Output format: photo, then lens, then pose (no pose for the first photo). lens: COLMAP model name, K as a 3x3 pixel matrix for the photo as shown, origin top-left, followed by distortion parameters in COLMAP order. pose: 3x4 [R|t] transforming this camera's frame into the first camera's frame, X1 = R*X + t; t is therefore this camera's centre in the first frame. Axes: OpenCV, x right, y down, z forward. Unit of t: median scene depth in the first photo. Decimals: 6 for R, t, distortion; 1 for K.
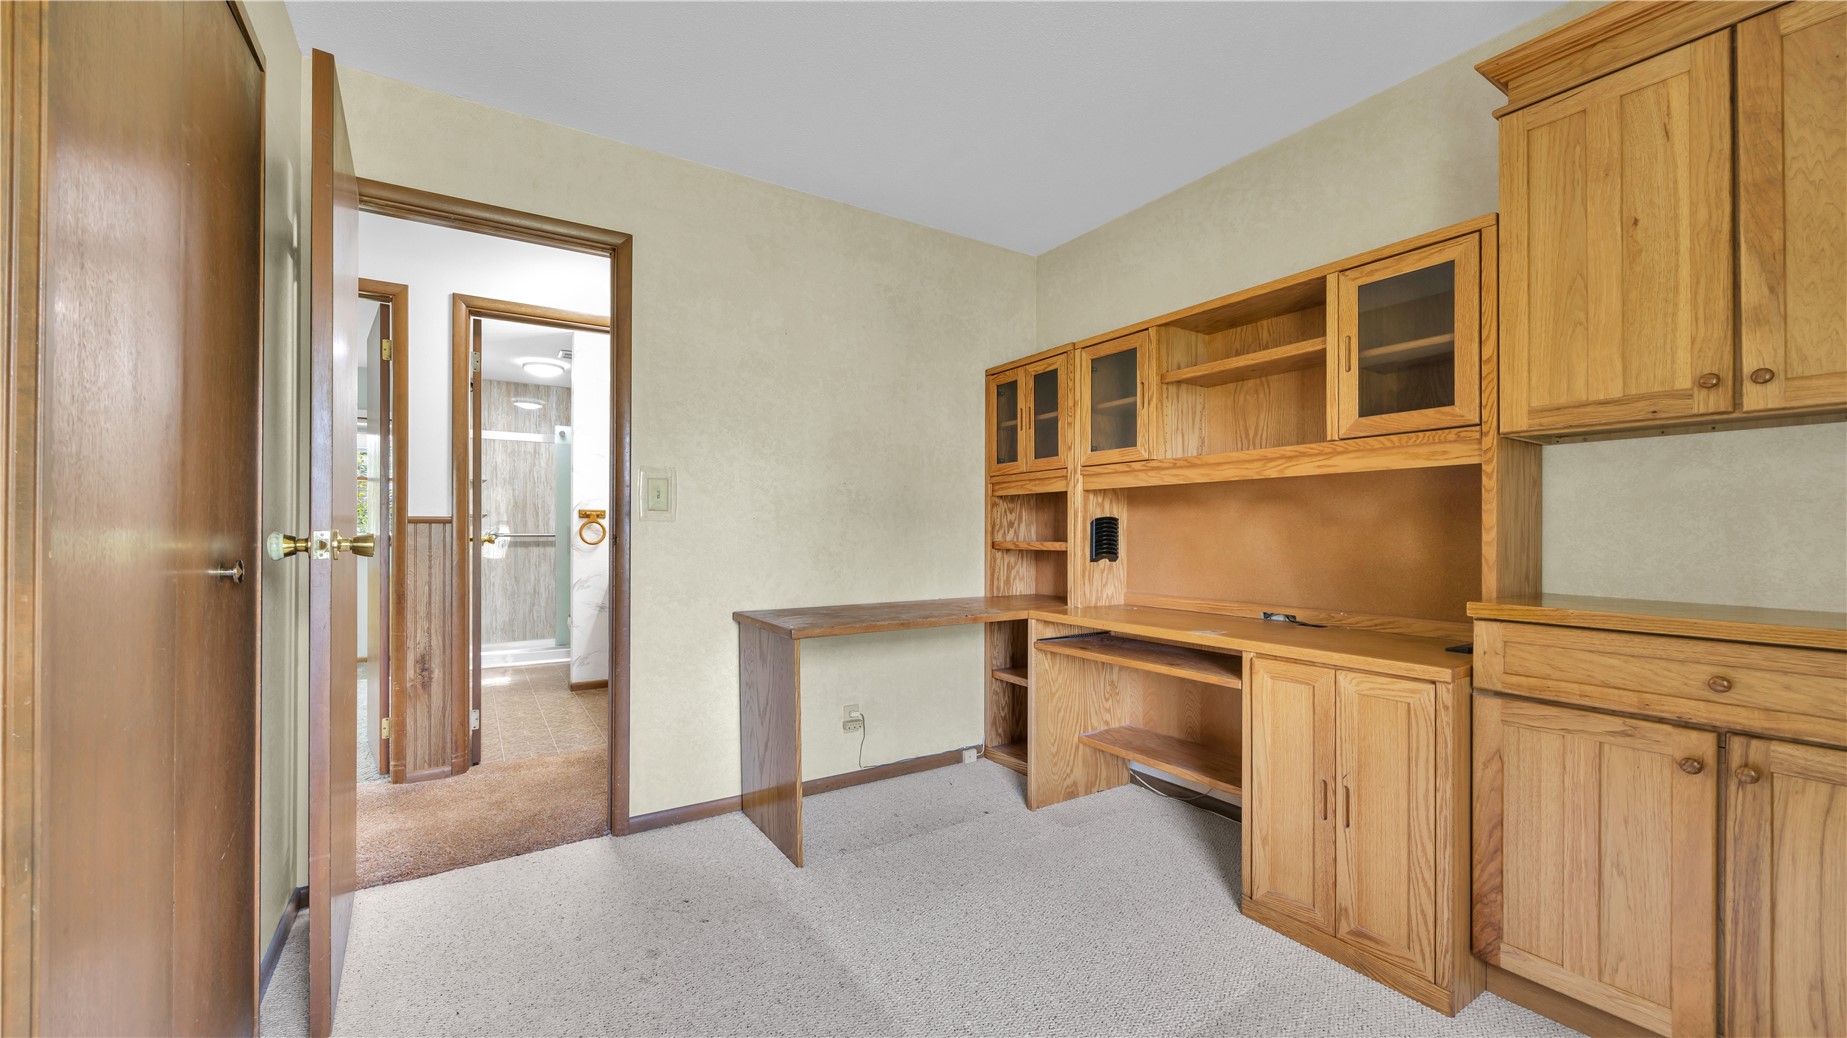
lens RADIAL K [[722.5, 0, 921.3], [0, 722.5, 535.7], [0, 0, 1]] dist [-0.000268, -0.000137]
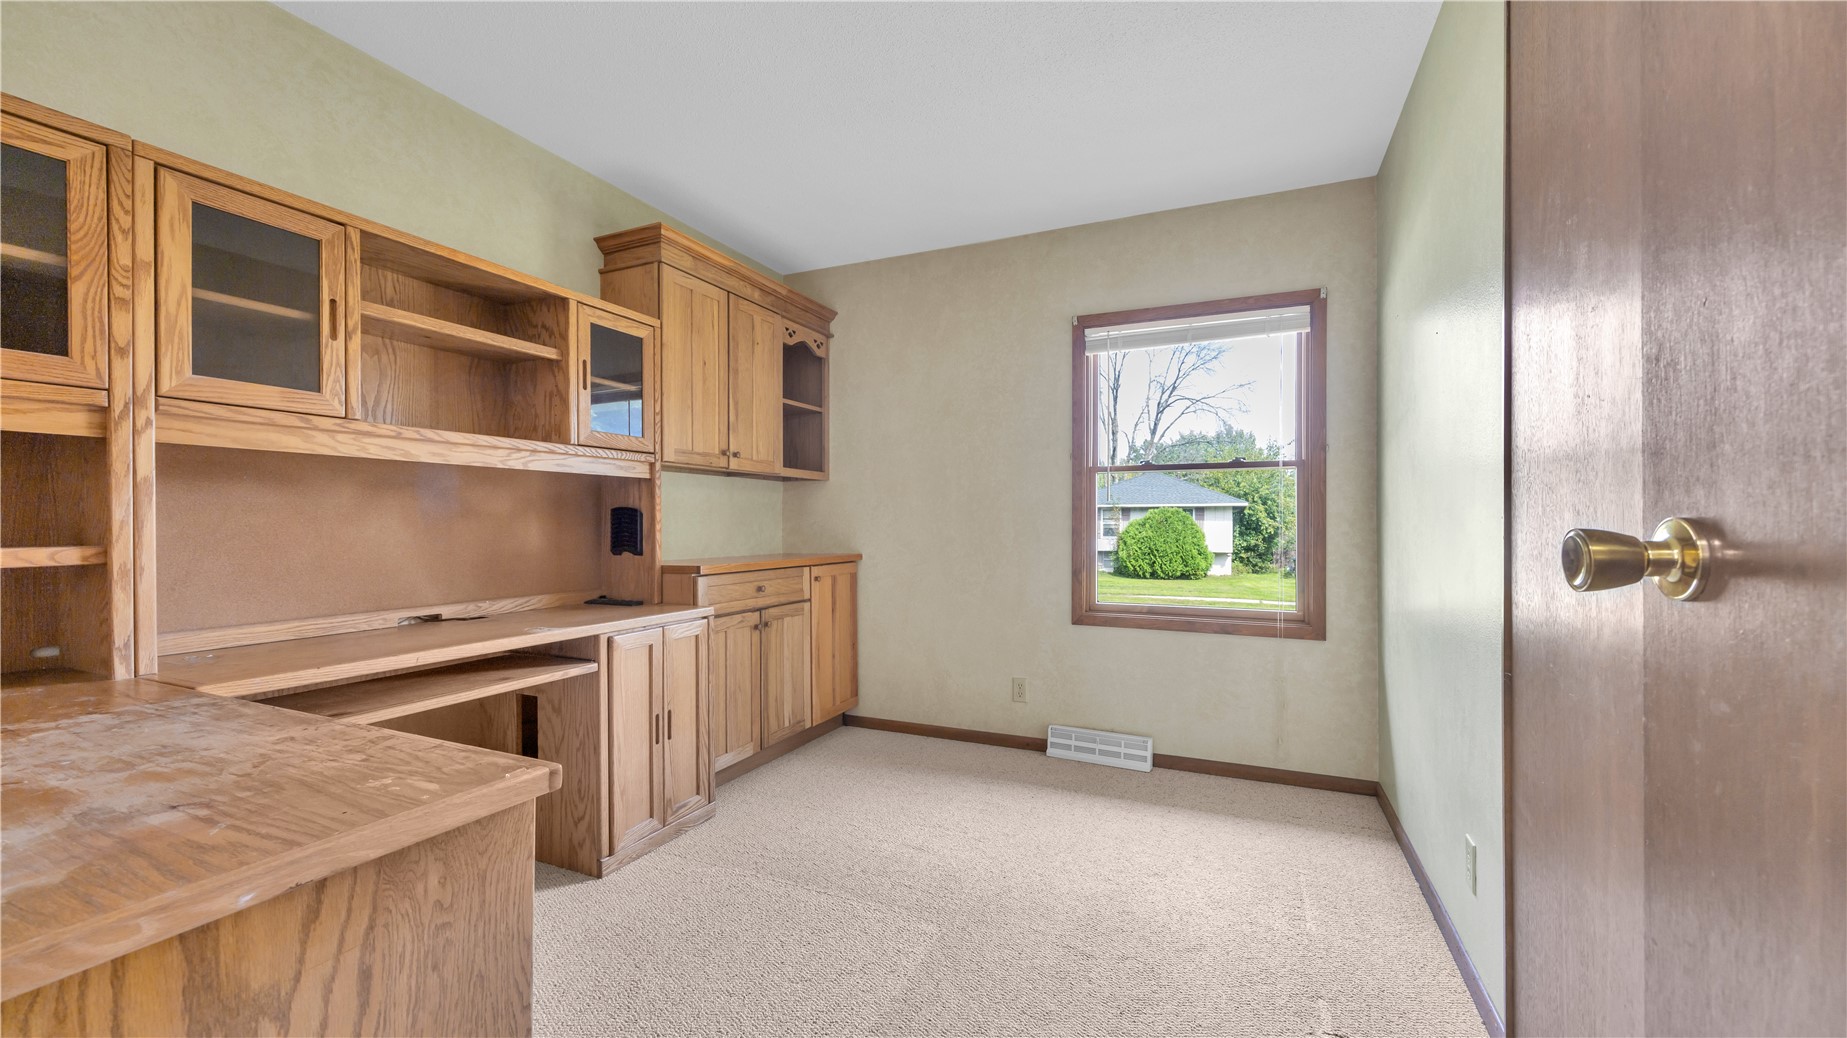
lens RADIAL K [[722.5, 0, 921.3], [0, 722.5, 535.7], [0, 0, 1]] dist [-0.000268, -0.000137]
pose [[-0.545377, -0.015599, 0.838045, -0.650838], [0.004045, 0.999766, 0.021242, -0.007086], [-0.838181, 0.014975, -0.545187, 1.071000]]
